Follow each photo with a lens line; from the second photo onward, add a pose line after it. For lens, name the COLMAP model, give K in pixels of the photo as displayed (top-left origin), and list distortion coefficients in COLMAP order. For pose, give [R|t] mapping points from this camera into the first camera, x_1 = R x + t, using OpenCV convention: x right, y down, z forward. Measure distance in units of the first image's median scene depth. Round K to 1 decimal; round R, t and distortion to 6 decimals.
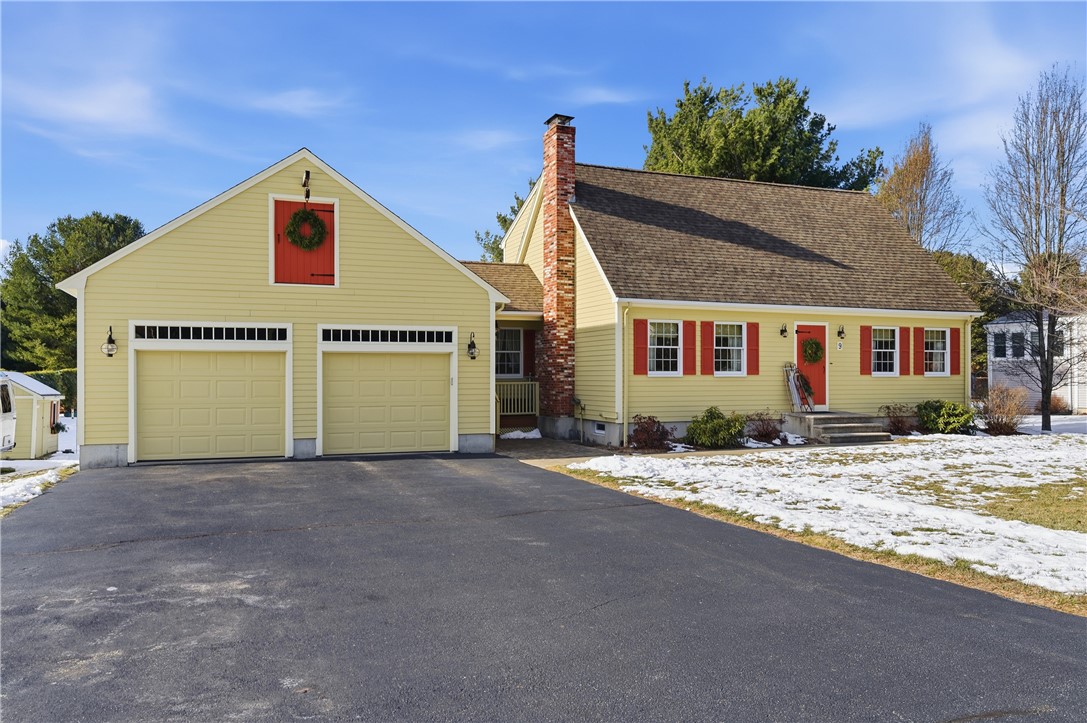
lens RADIAL K [[787.1, 0, 541.9], [0, 787.1, 370.0], [0, 0, 1]] dist [0.006132, 0.002611]
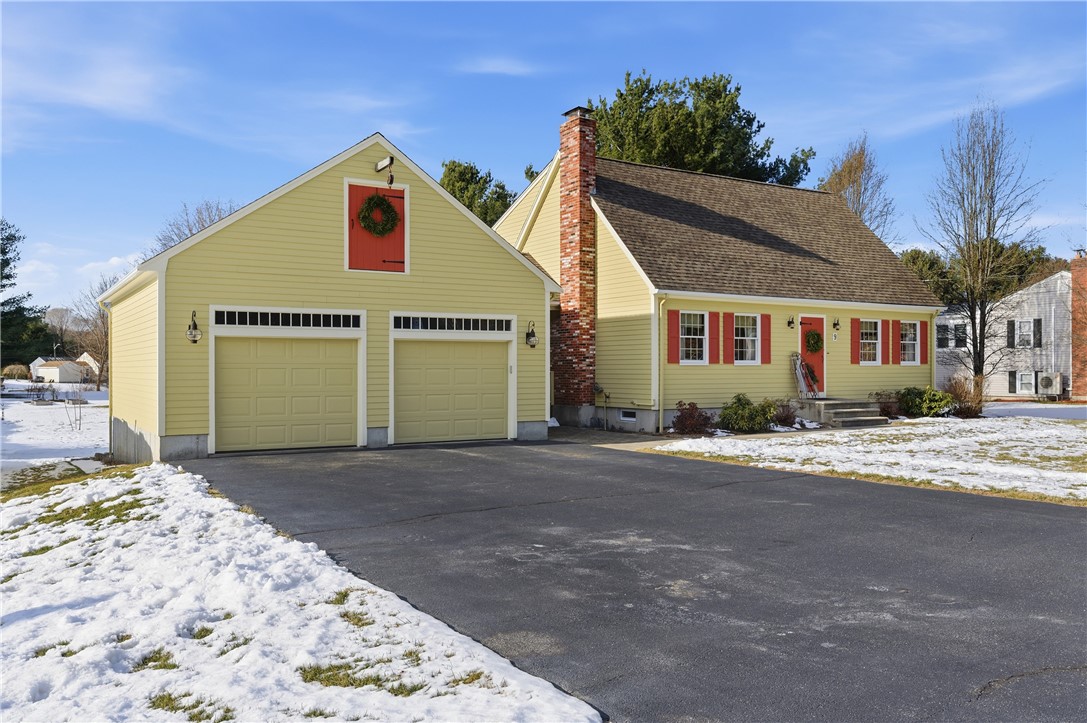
lens RADIAL K [[840.8, 0, 543.8], [0, 840.8, 357.2], [0, 0, 1]] dist [0.014664, 0.000525]
pose [[0.983293, 0.002106, 0.182015, -0.234785], [-0.001232, 0.999987, -0.004912, 0.003603], [-0.182023, 0.004606, 0.983283, -0.059812]]
